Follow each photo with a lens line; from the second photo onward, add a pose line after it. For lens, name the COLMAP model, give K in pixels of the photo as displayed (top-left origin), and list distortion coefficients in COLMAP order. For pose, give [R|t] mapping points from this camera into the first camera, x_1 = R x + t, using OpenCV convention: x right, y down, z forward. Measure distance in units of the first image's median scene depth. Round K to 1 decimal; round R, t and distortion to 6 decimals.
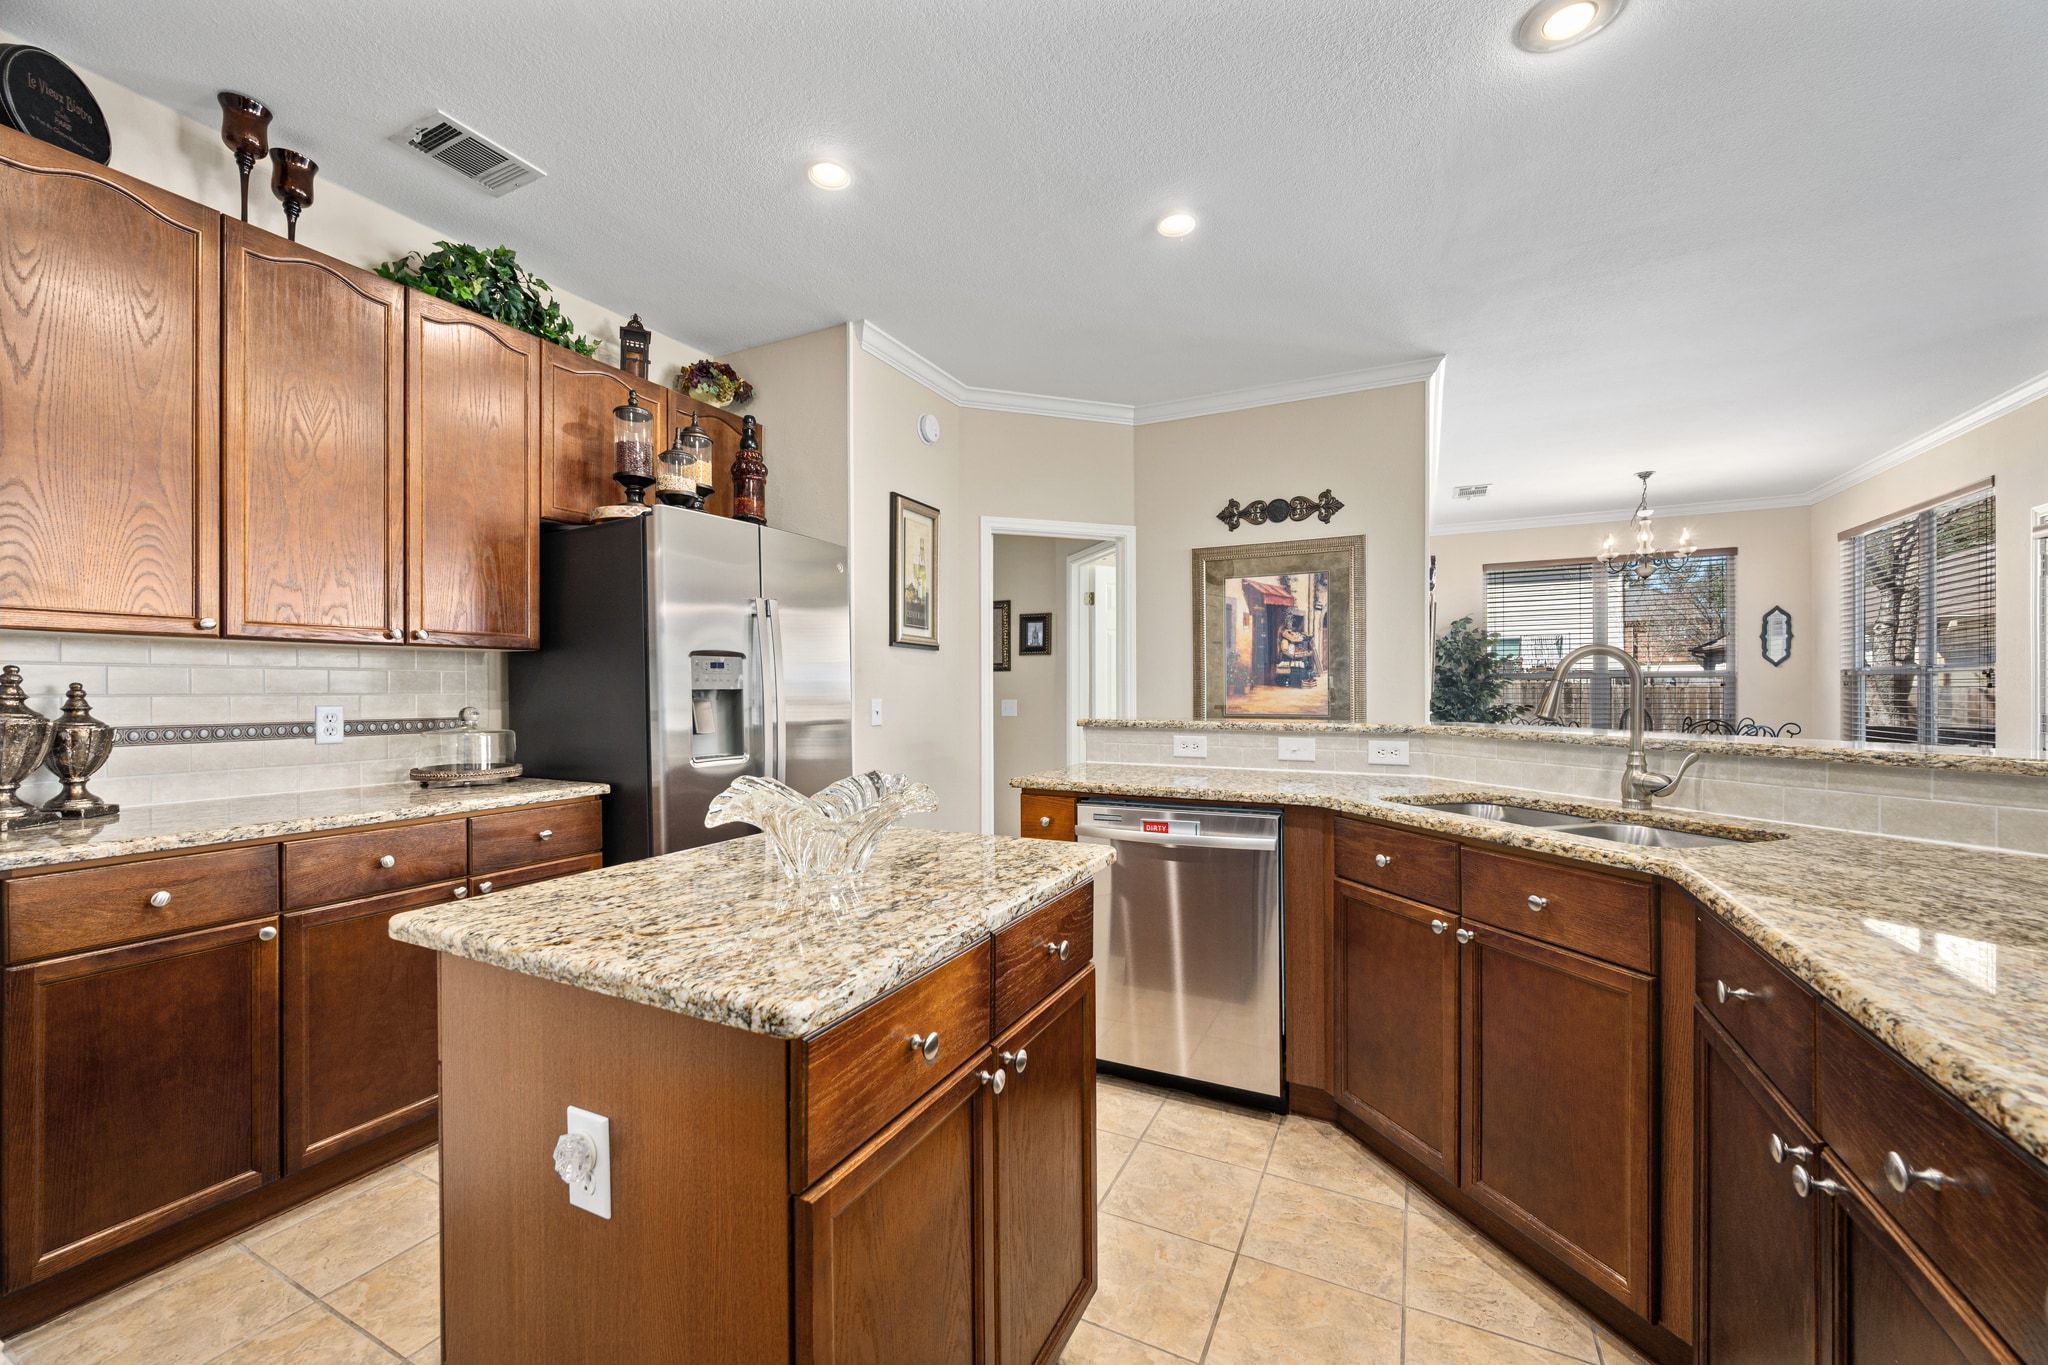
lens RADIAL K [[800.5, 0, 1022.5], [0, 800.5, 682.0], [0, 0, 1]] dist [-0.001709, 0.000291]
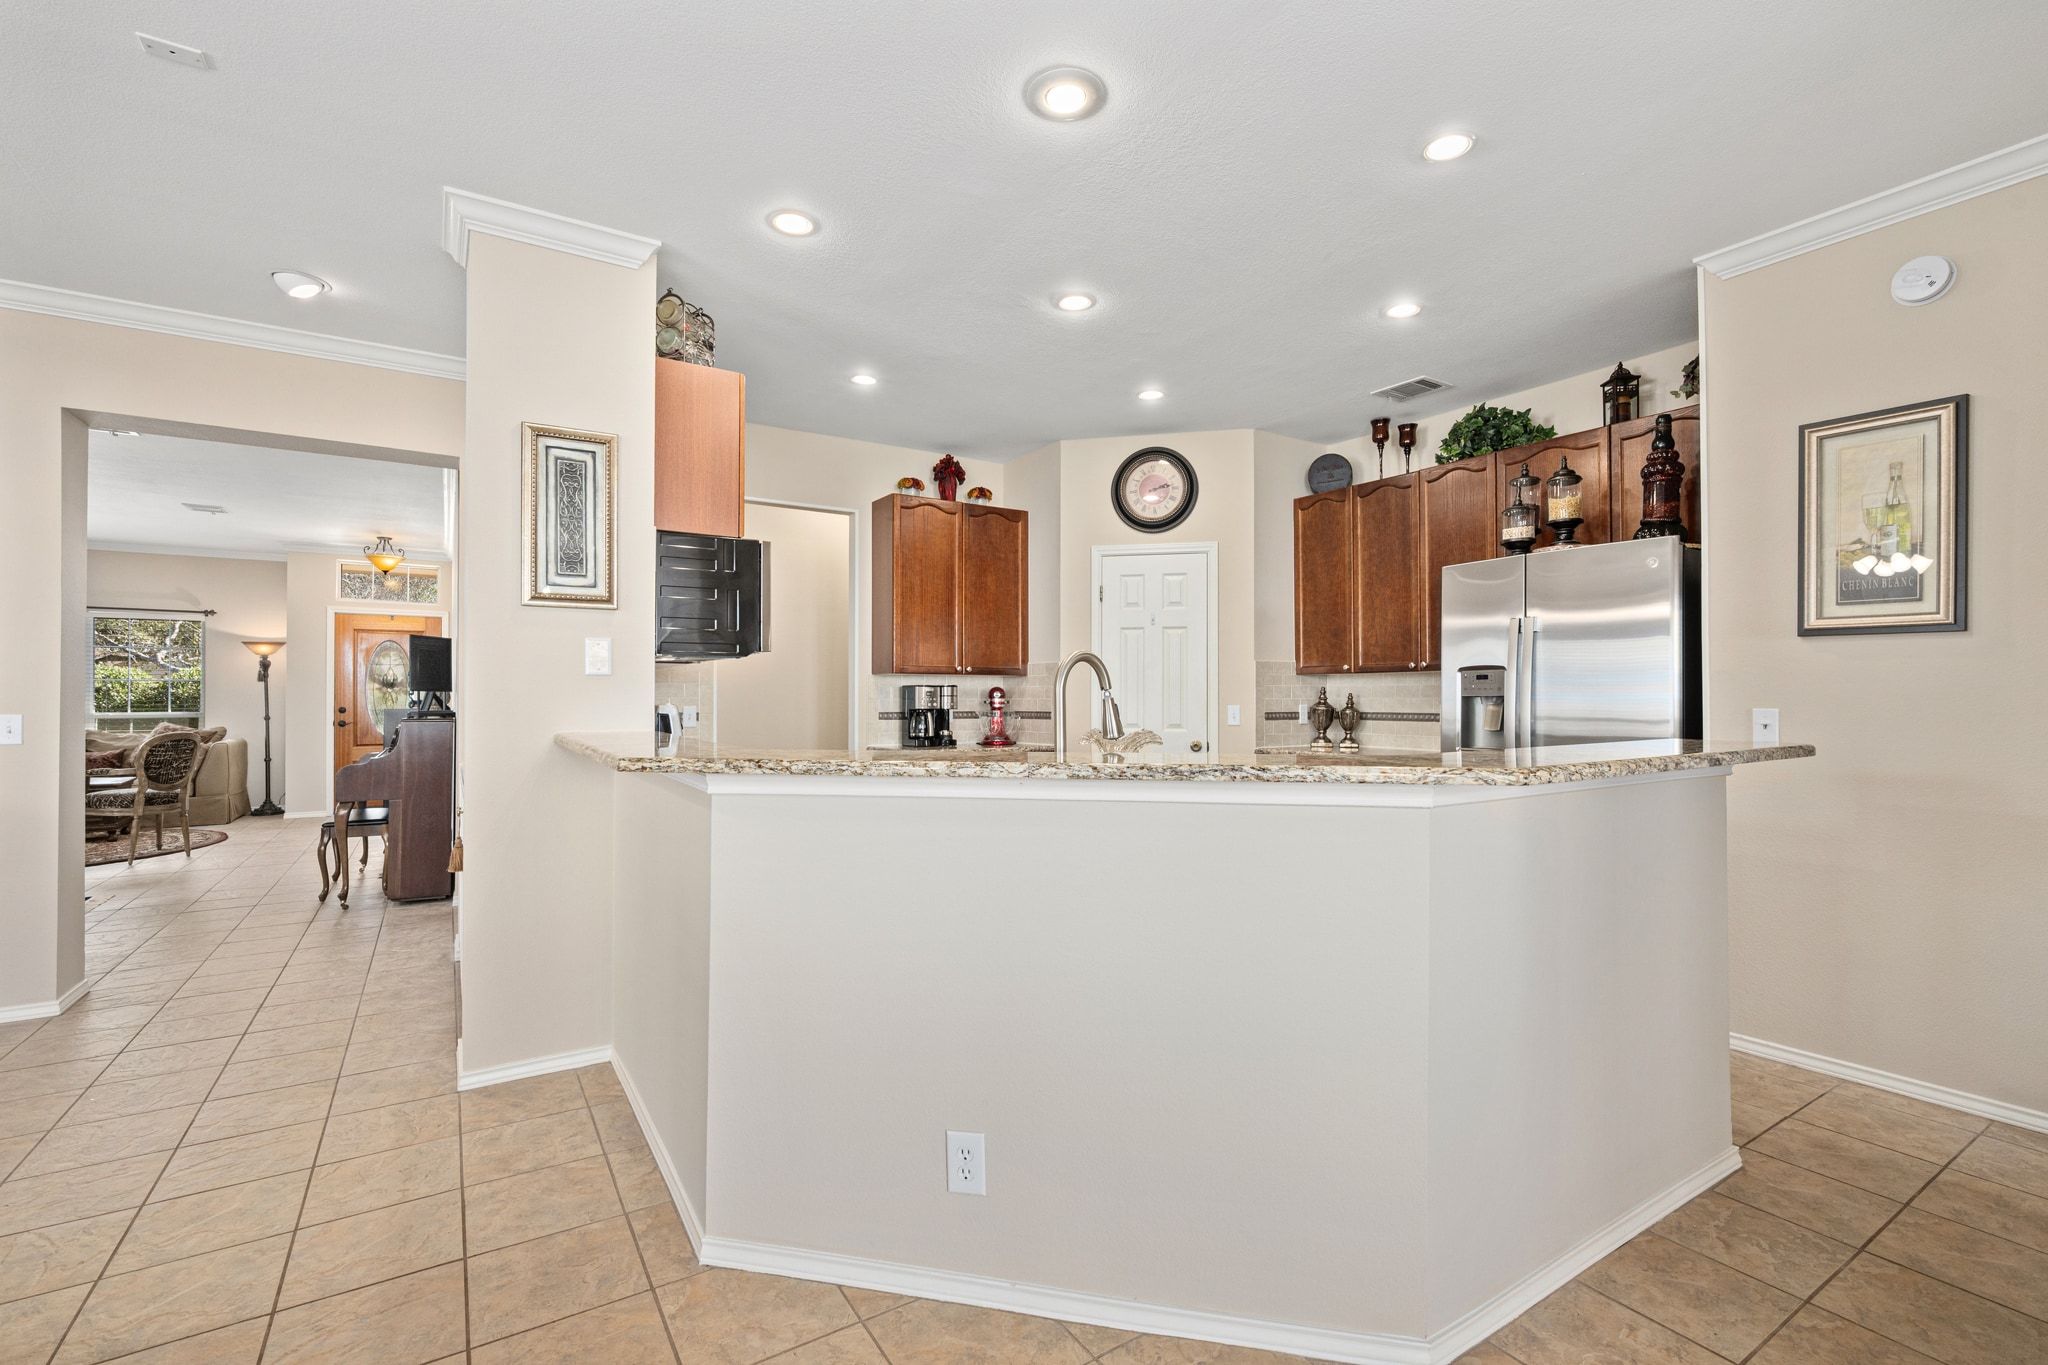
lens RADIAL K [[899.2, 0, 1022.7], [0, 899.2, 688.7], [0, 0, 1]] dist [-0.001680, -0.000414]
pose [[-0.514468, -0.006185, -0.857487, 1.222684], [0.006821, 0.999913, -0.011304, 0.008569], [0.857483, -0.011664, -0.514381, 1.106390]]
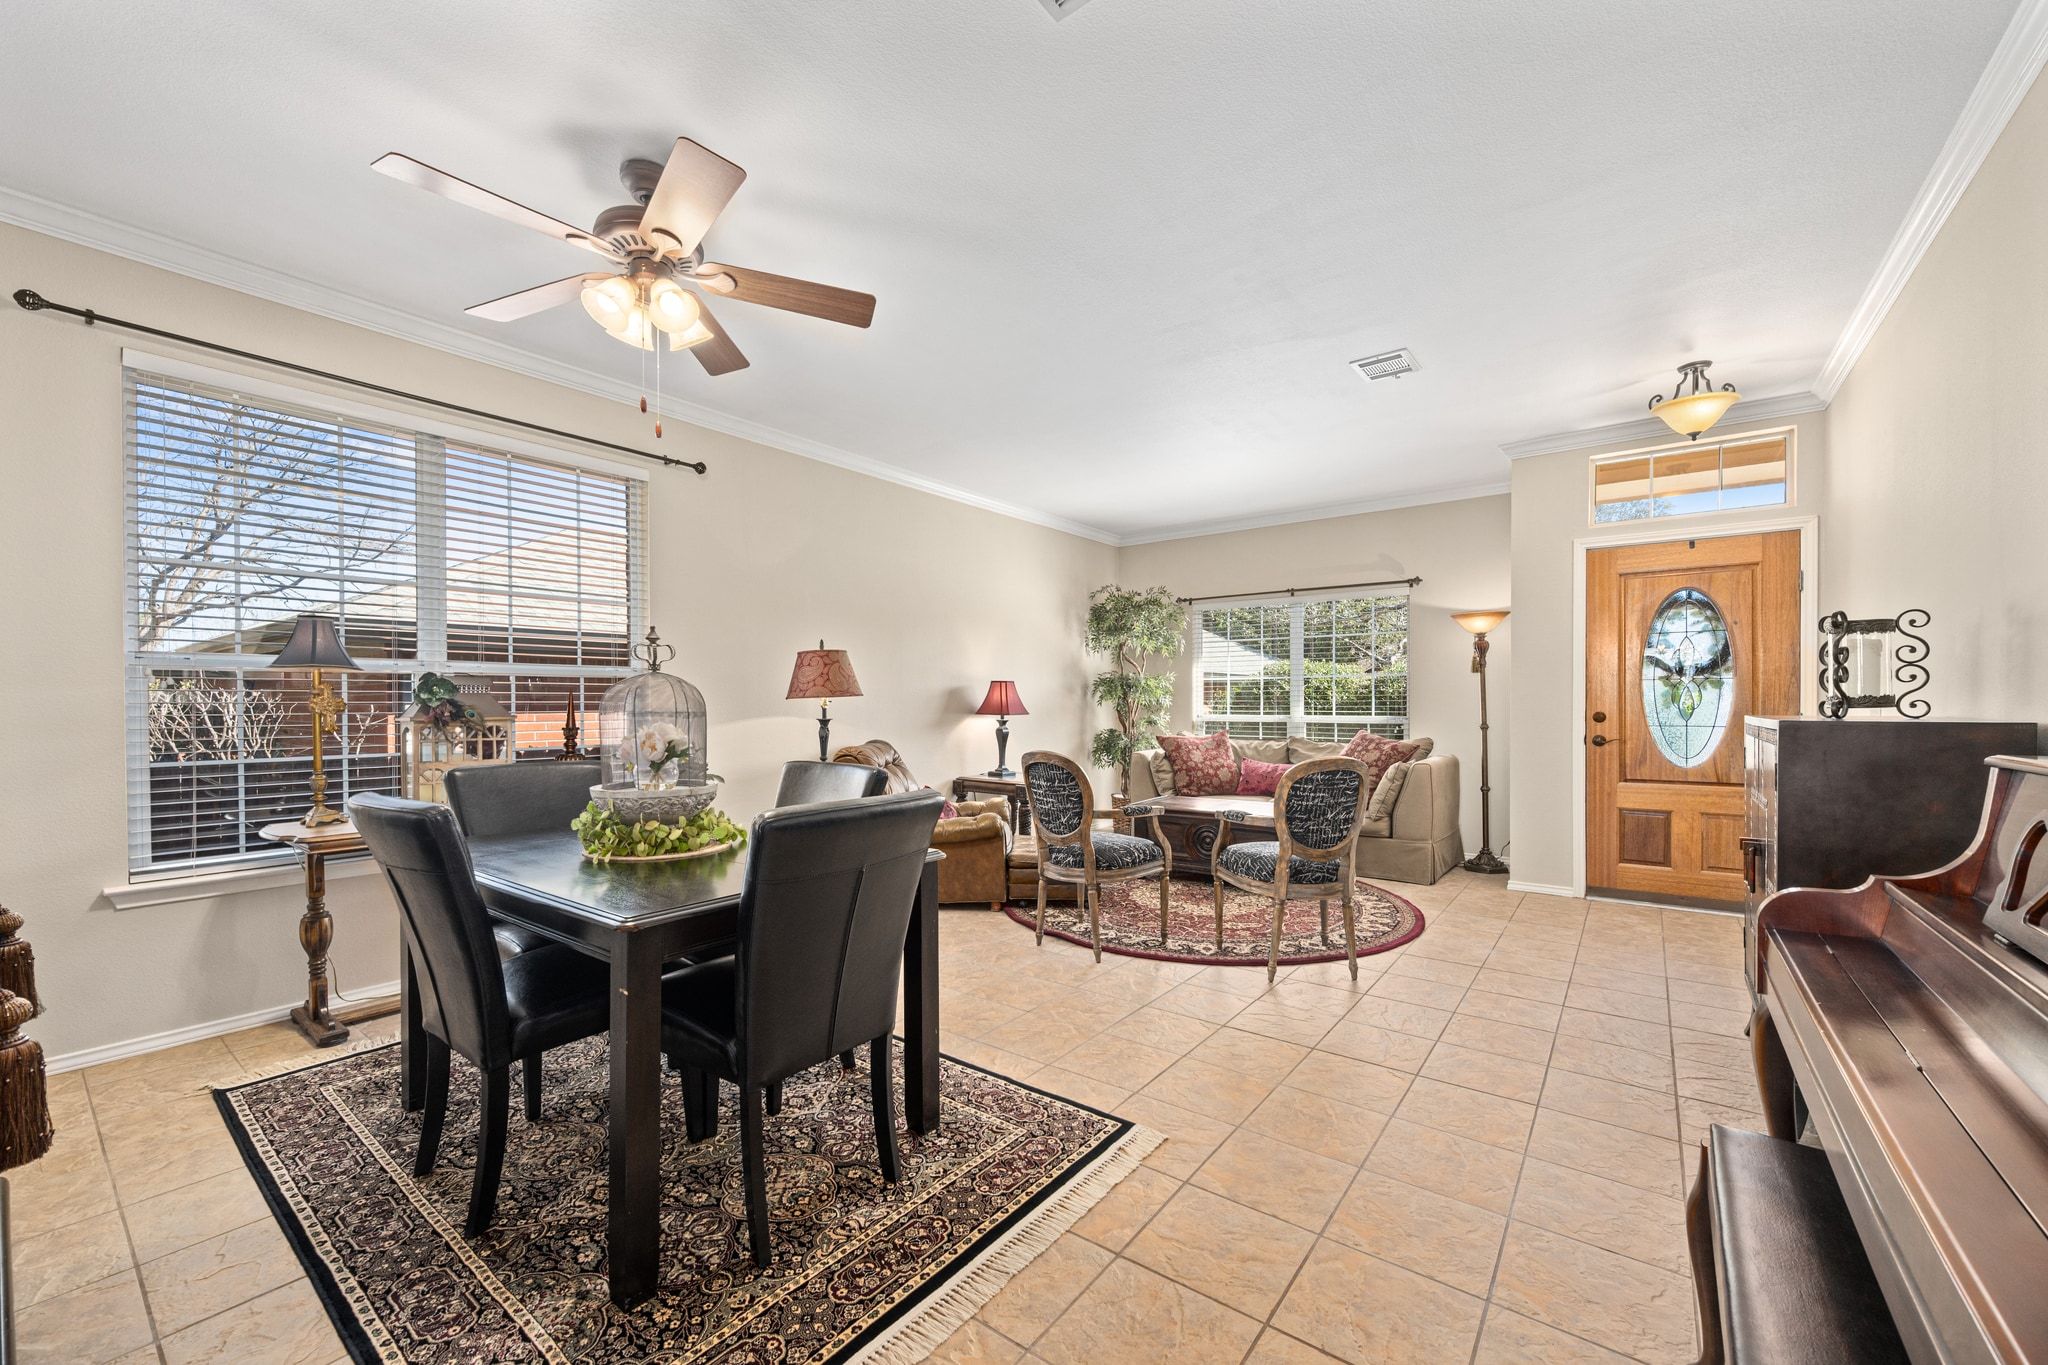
lens RADIAL K [[800.5, 0, 1020.4], [0, 800.5, 707.3], [0, 0, 1]] dist [-0.001709, 0.000291]
pose [[-0.979982, 0.001108, 0.199081, 0.509212], [0.000990, 0.999999, -0.000694, 0.011992], [-0.199082, -0.000483, -0.979983, -0.926870]]
